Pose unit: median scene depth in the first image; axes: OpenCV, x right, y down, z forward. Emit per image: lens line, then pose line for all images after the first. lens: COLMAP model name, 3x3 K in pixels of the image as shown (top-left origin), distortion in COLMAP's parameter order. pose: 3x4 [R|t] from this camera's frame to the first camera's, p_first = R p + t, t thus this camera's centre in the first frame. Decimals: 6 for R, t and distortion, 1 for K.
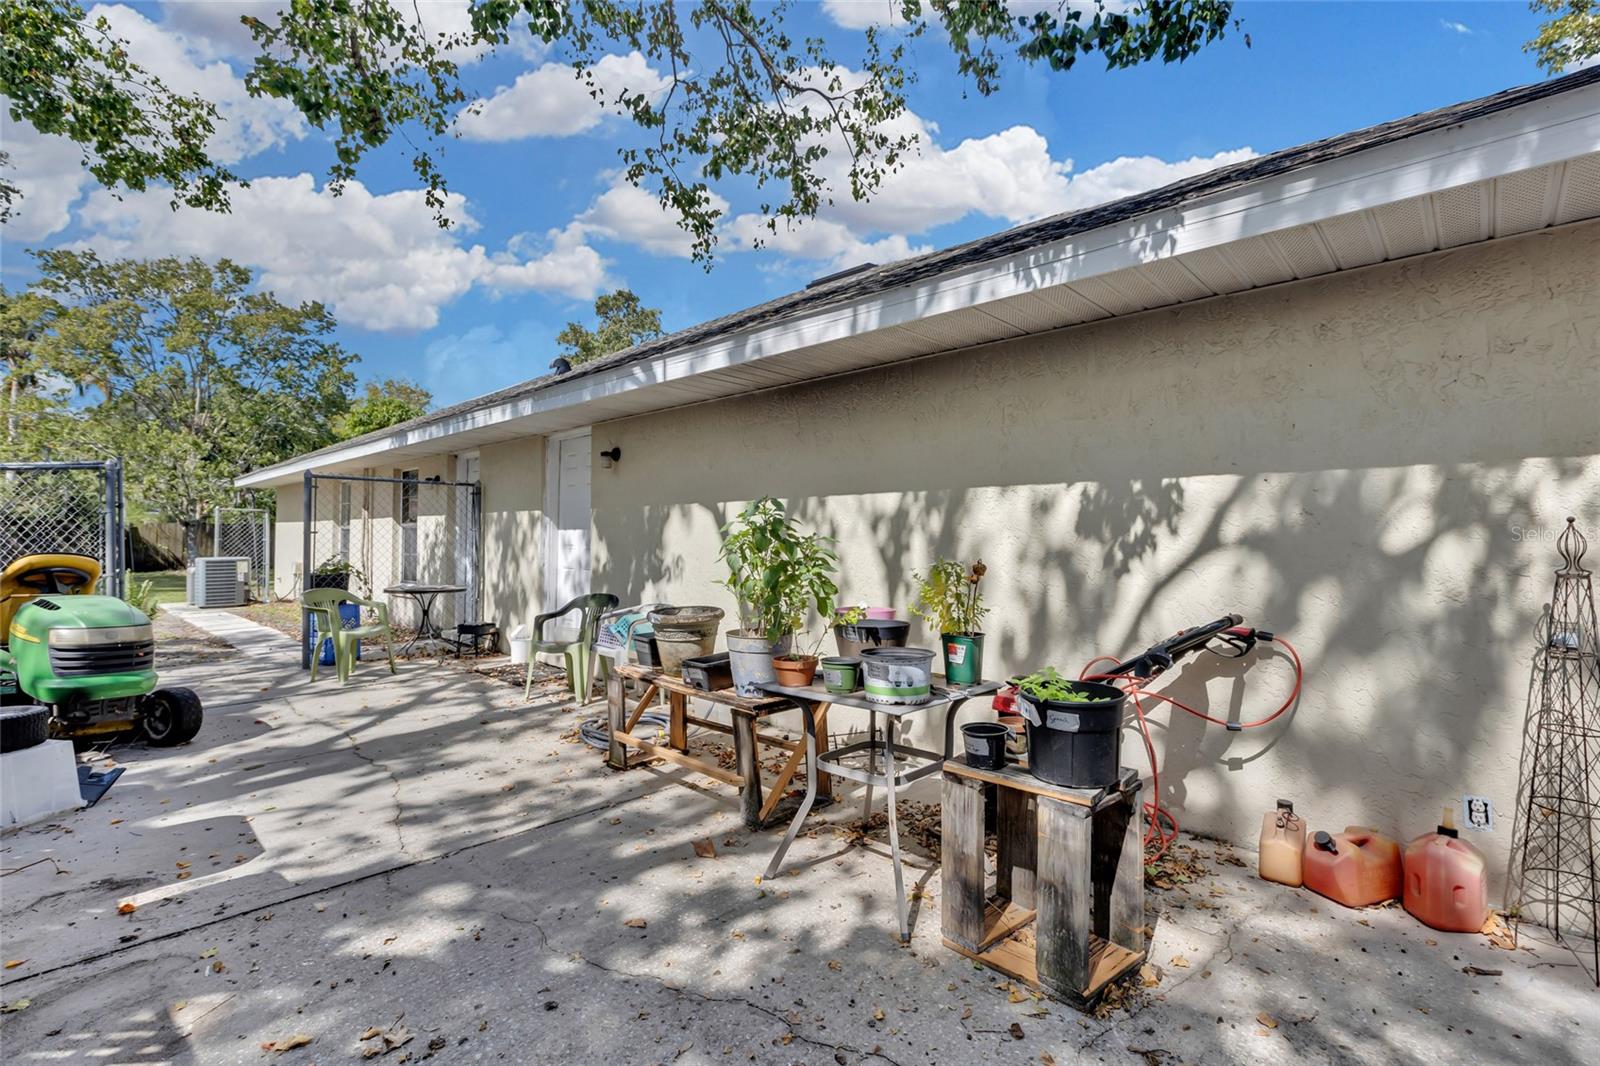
lens RADIAL K [[742.6, 0, 791.0], [0, 742.6, 532.7], [0, 0, 1]] dist [-0.004140, -0.000535]
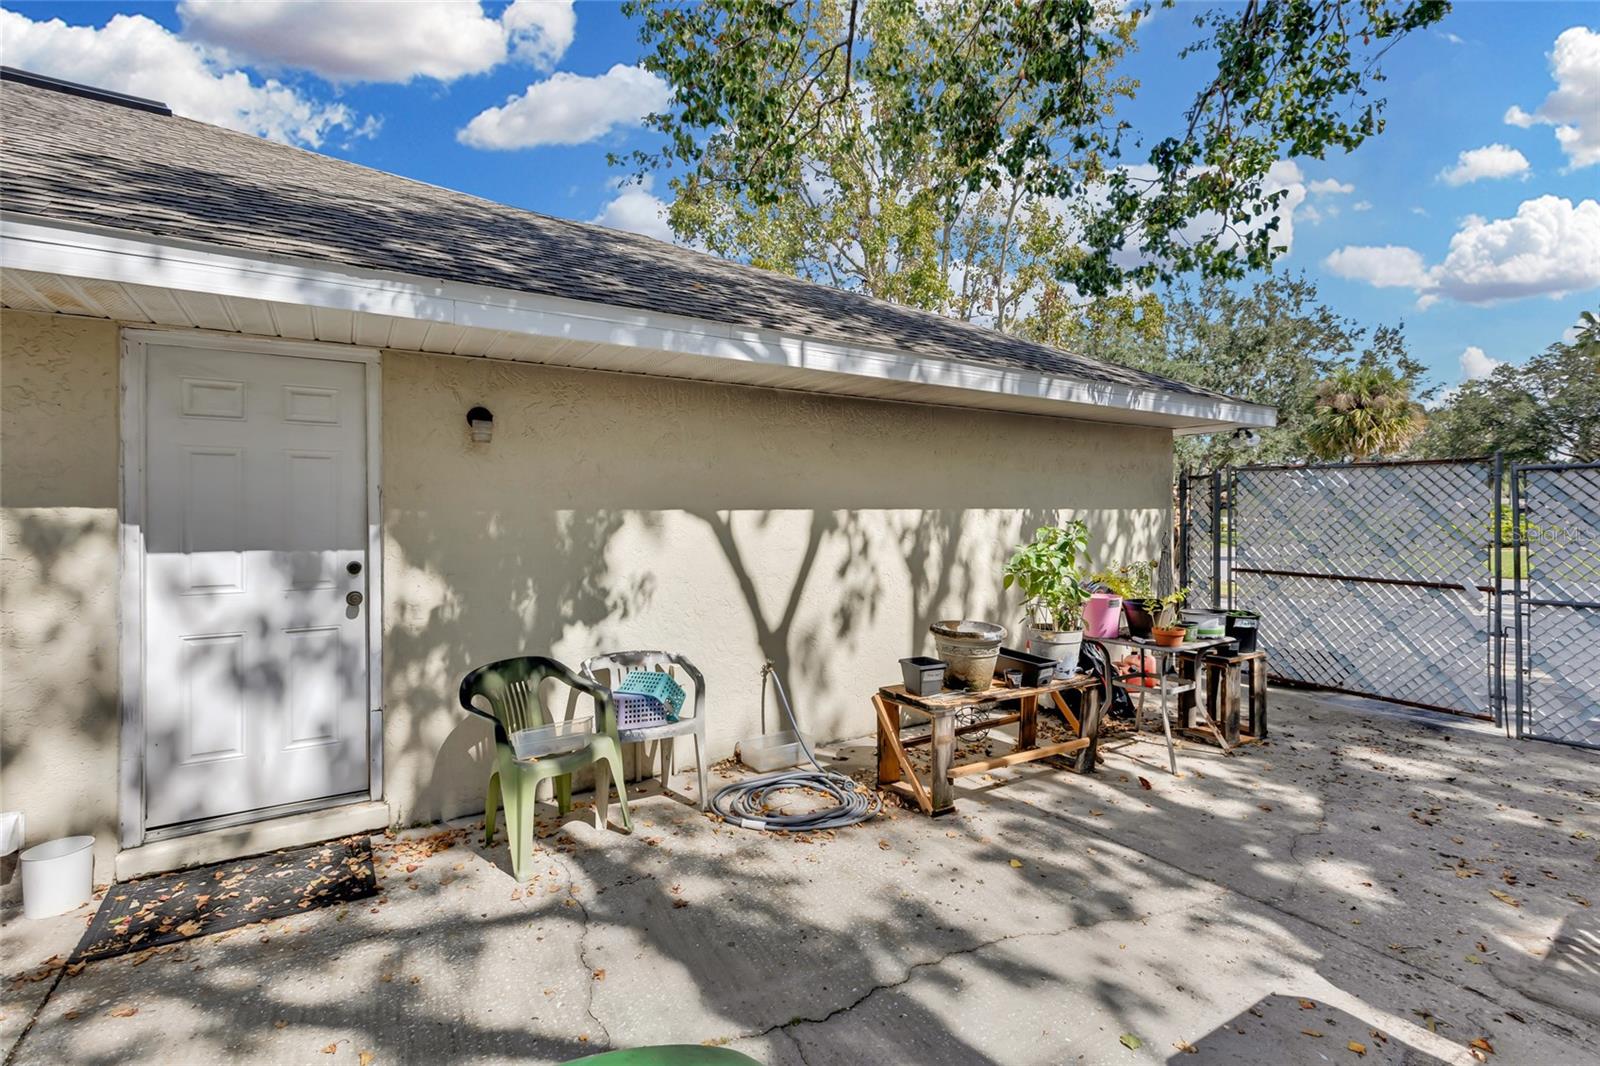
lens RADIAL K [[742.6, 0, 790.5], [0, 742.6, 523.9], [0, 0, 1]] dist [-0.004140, -0.000535]
pose [[0.220352, -0.006309, 0.975400, -1.229987], [0.002238, 0.999980, 0.005962, -0.042510], [-0.975418, 0.000869, 0.220361, 1.039983]]
